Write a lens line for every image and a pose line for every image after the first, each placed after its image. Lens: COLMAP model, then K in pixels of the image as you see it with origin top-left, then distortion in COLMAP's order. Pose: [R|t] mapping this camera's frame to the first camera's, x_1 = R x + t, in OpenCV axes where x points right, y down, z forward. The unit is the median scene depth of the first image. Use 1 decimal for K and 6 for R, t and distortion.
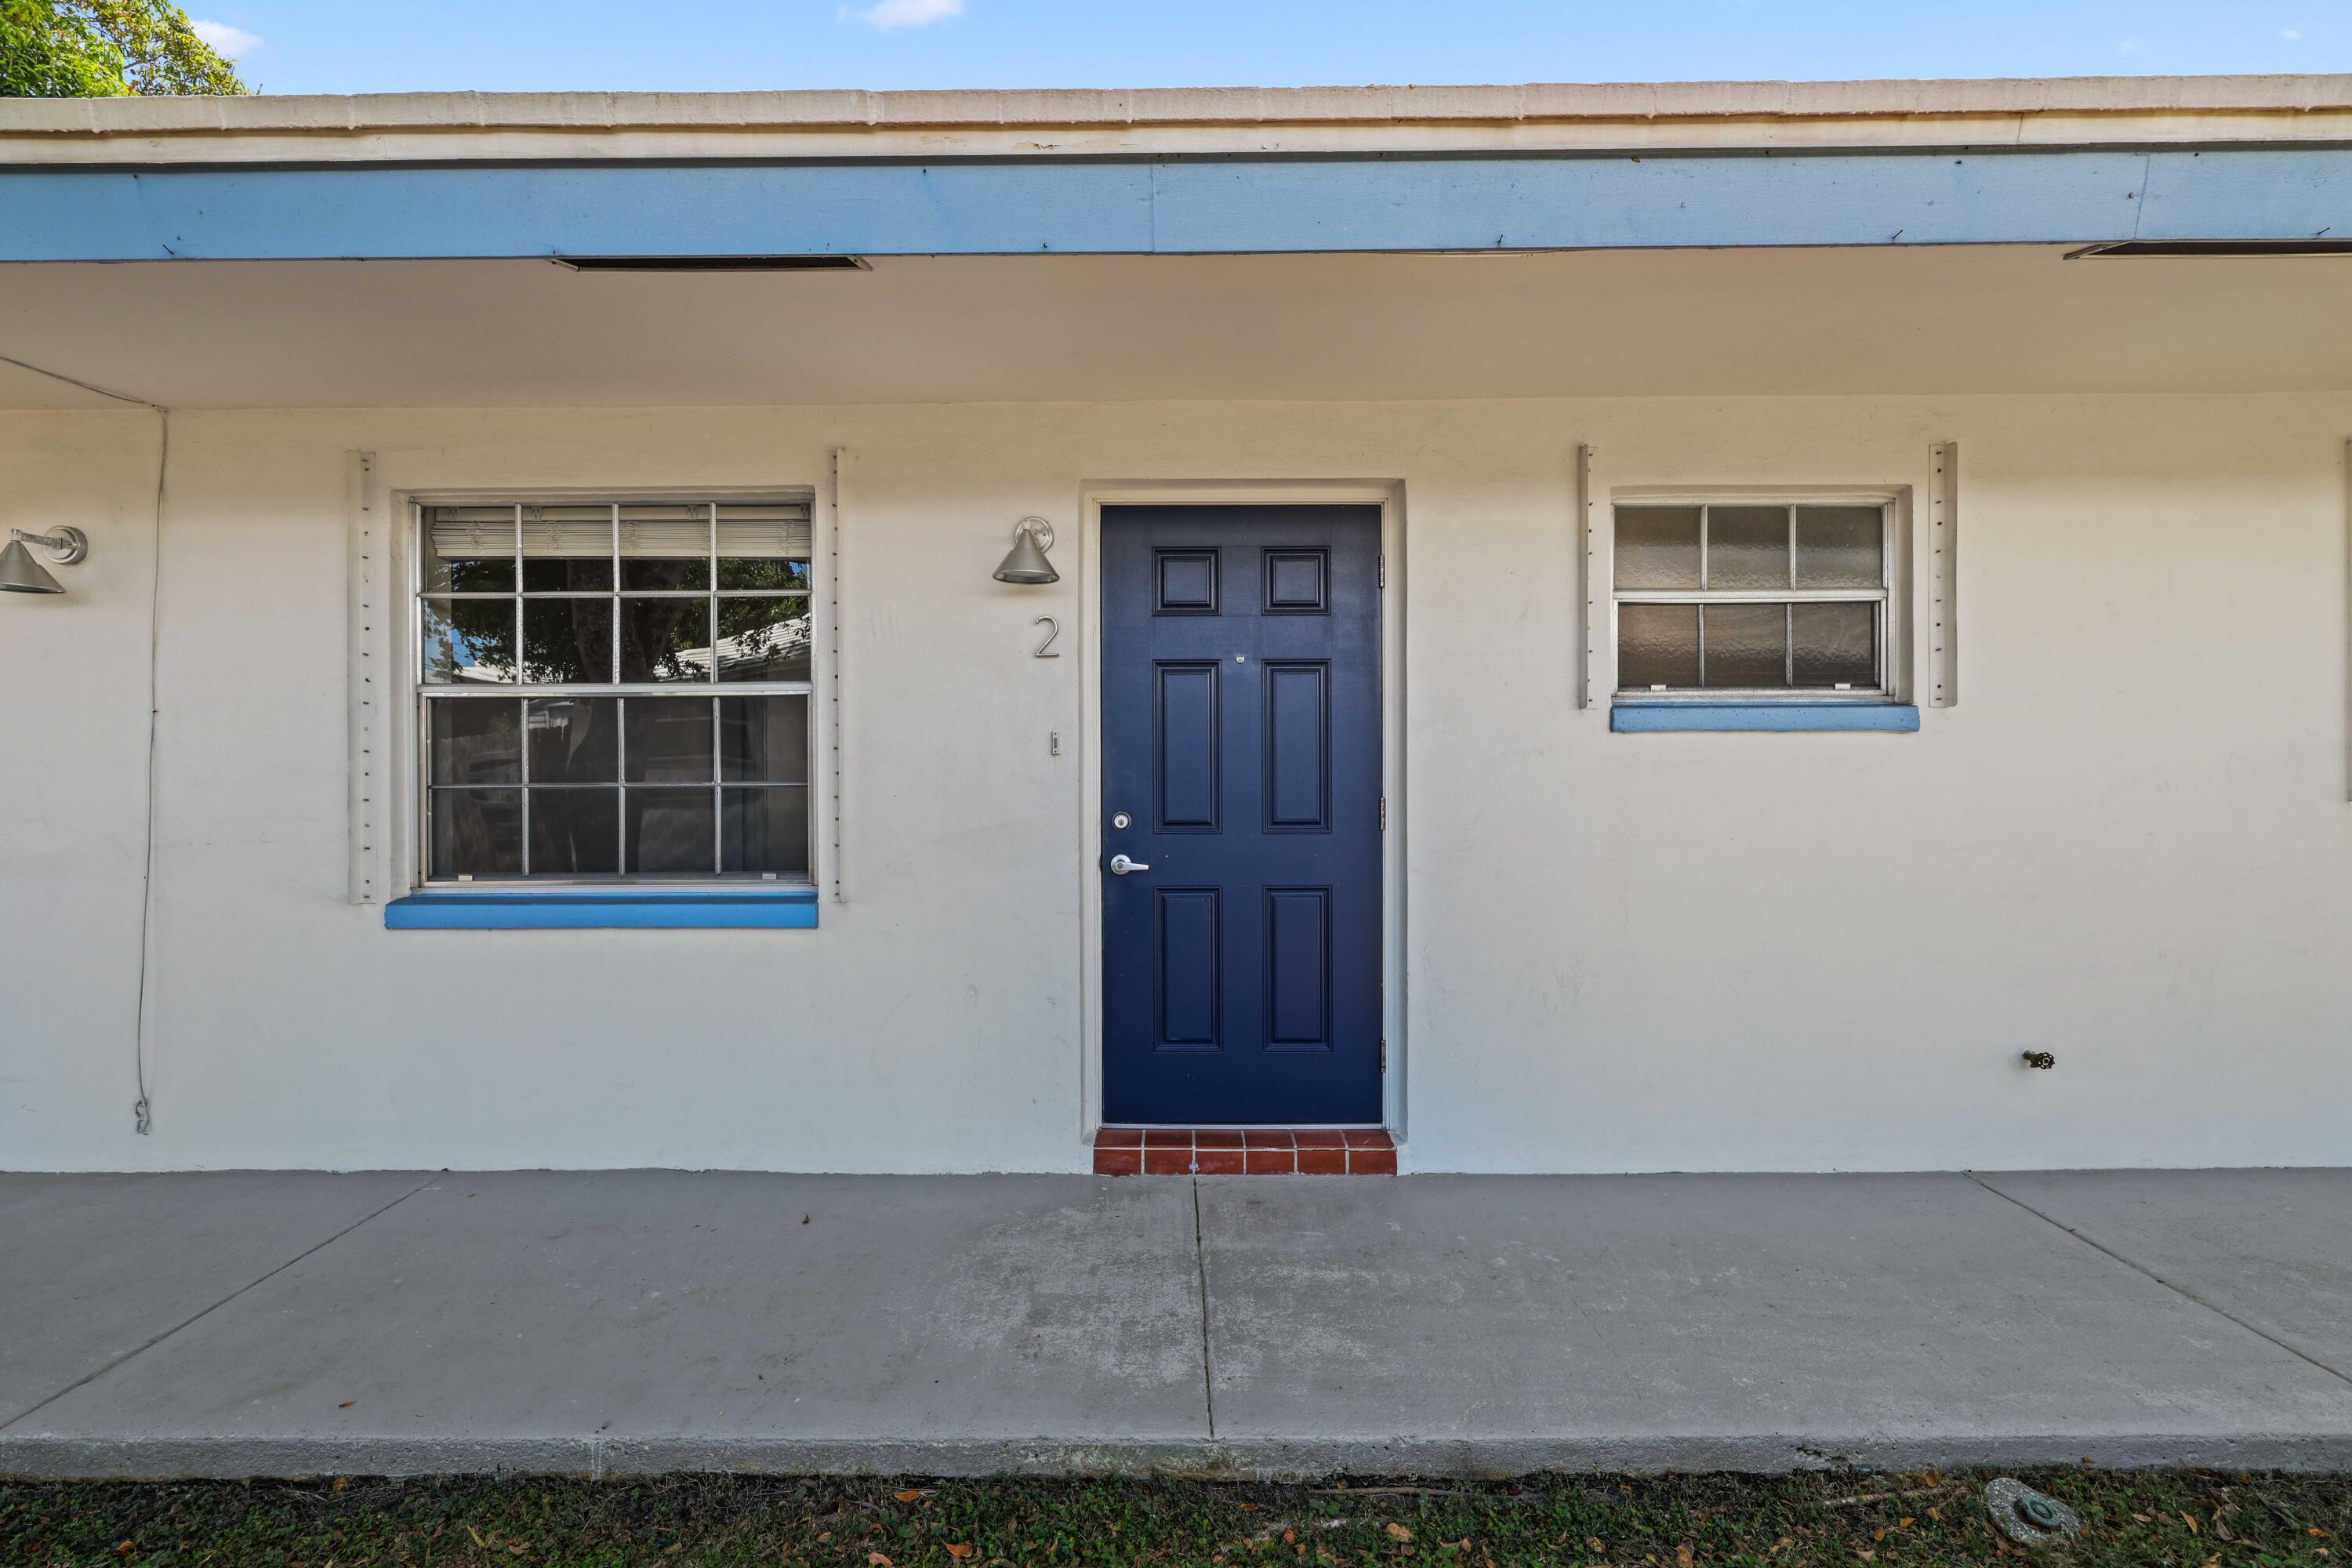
lens RADIAL K [[1015.0, 0, 1176.0], [0, 1015.0, 784.0], [0, 0, 1]] dist [-0.003957, -0.000437]
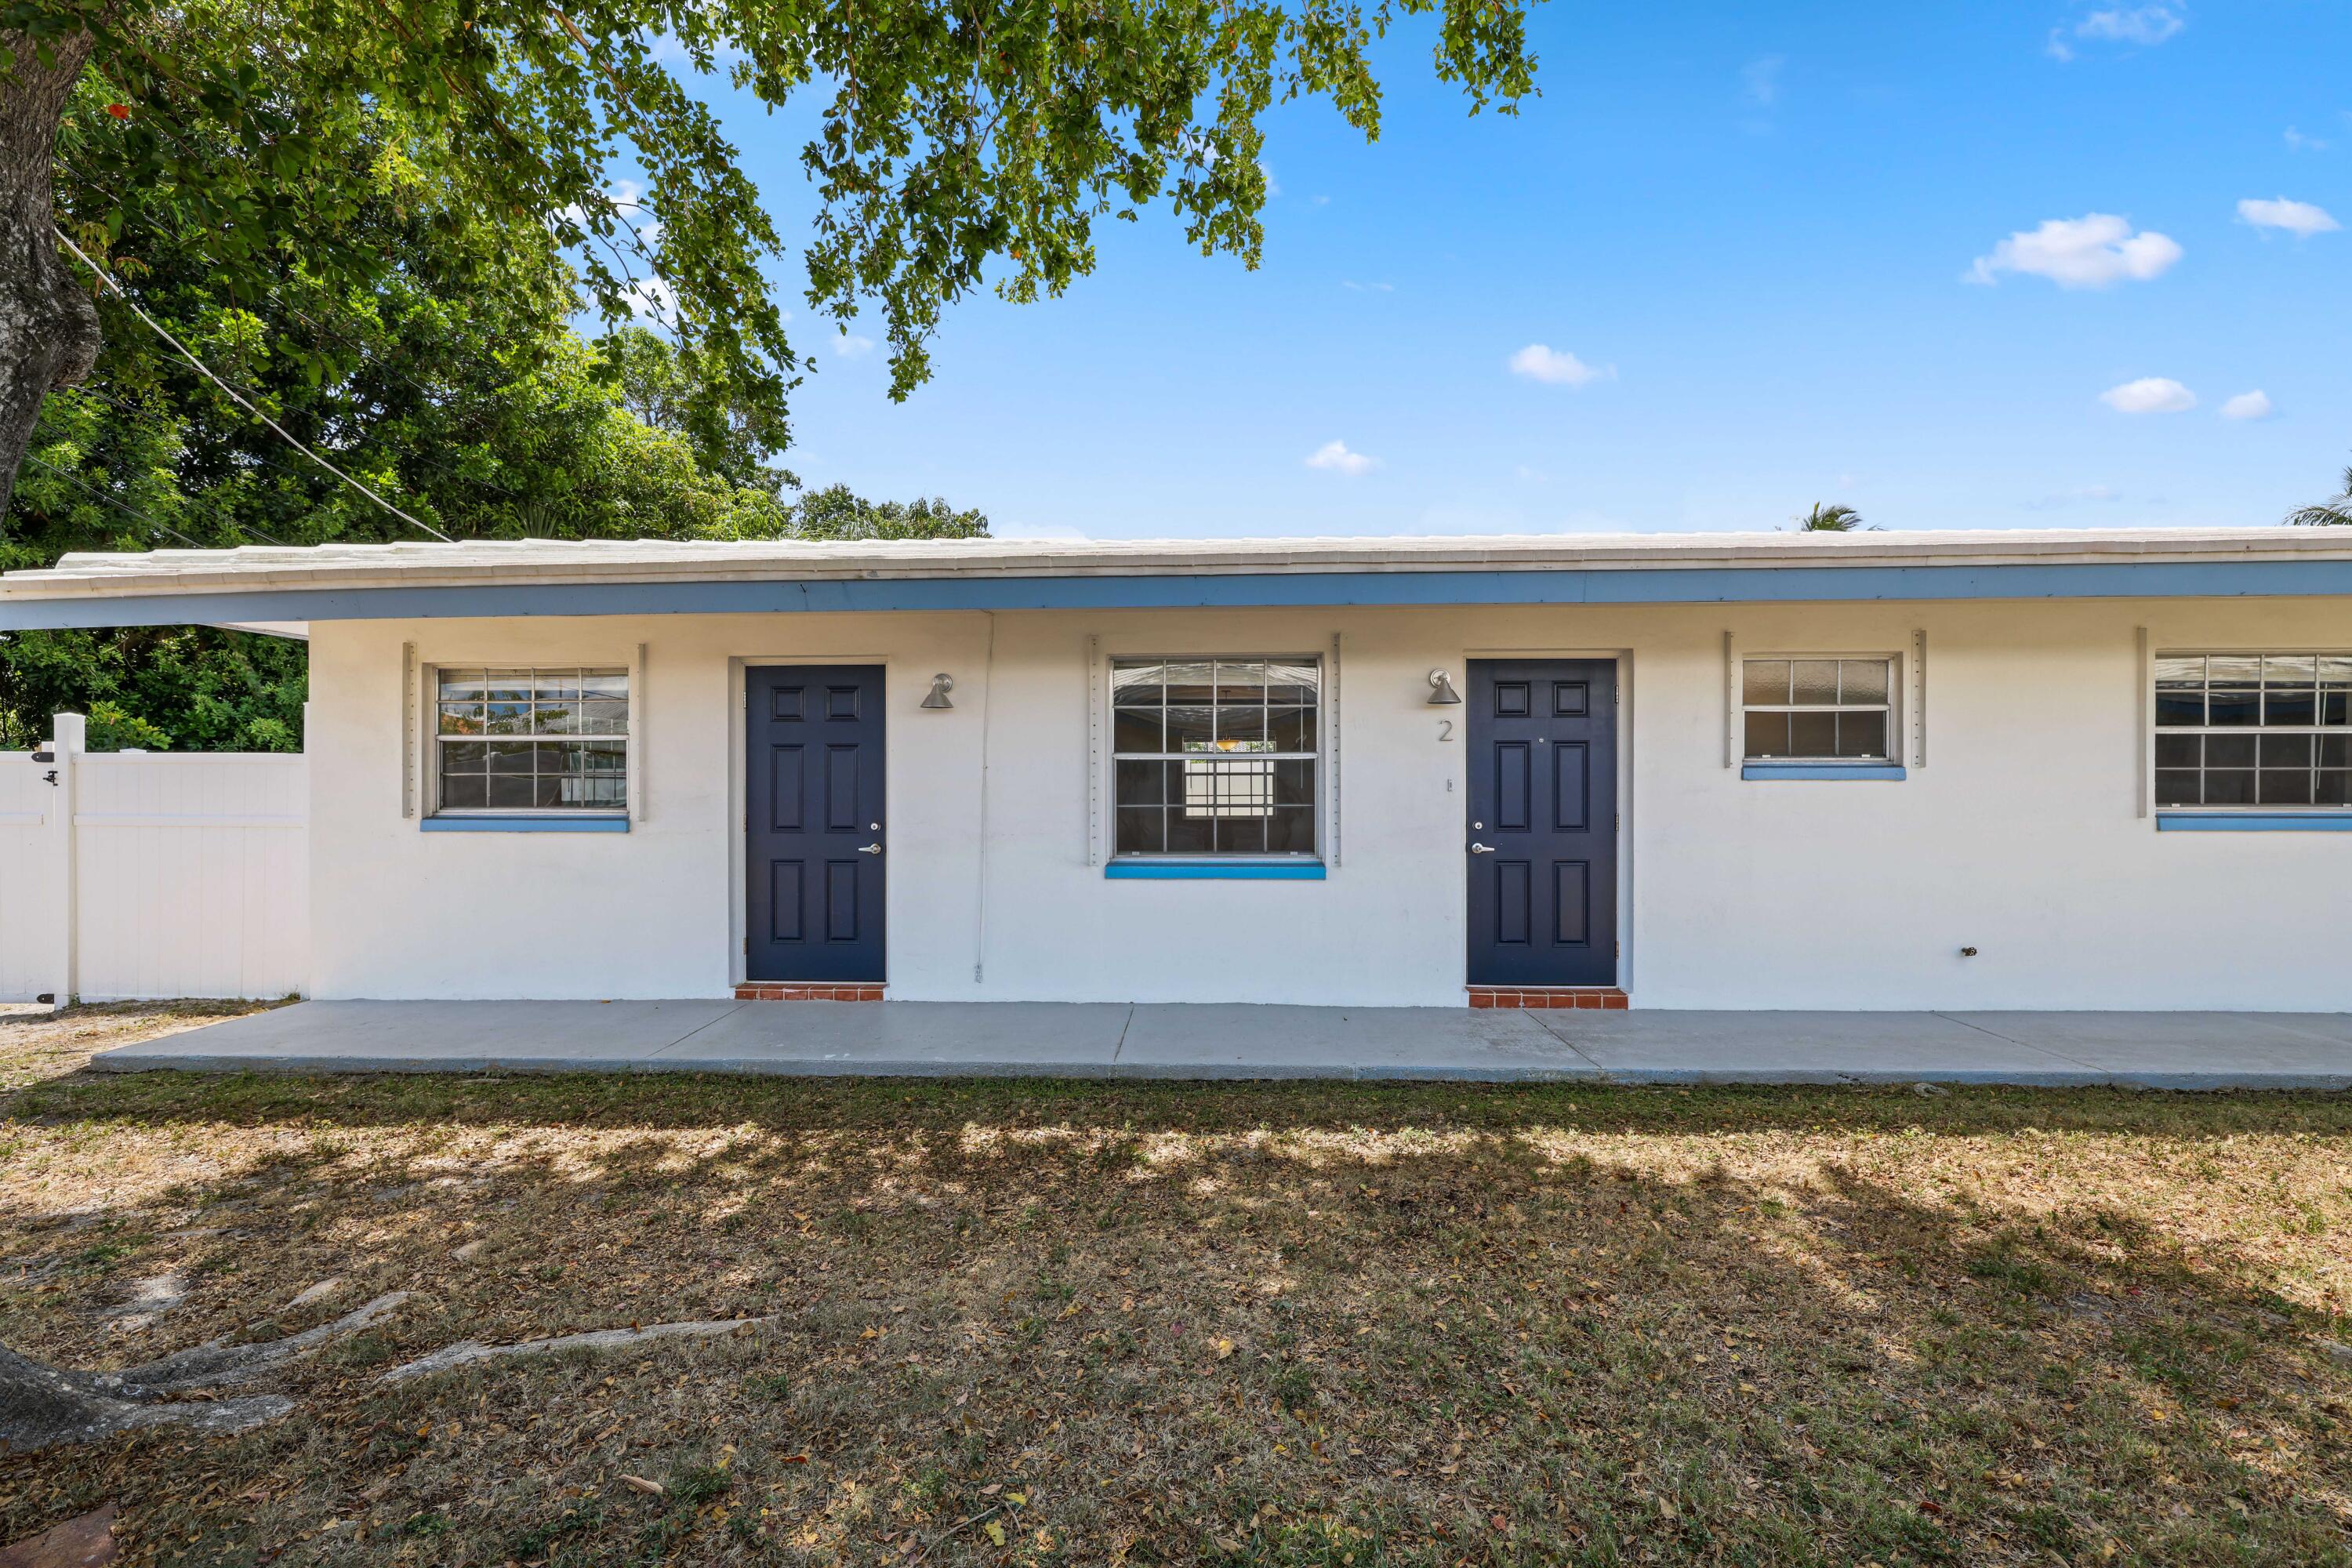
lens RADIAL K [[1030.3, 0, 1157.2], [0, 1030.3, 795.9], [0, 0, 1]] dist [-0.009282, -0.000651]
pose [[0.999111, 0.003084, -0.042055, -0.587466], [-0.003148, 0.999994, -0.001475, -0.014298], [0.042050, 0.001607, 0.999114, -0.976771]]
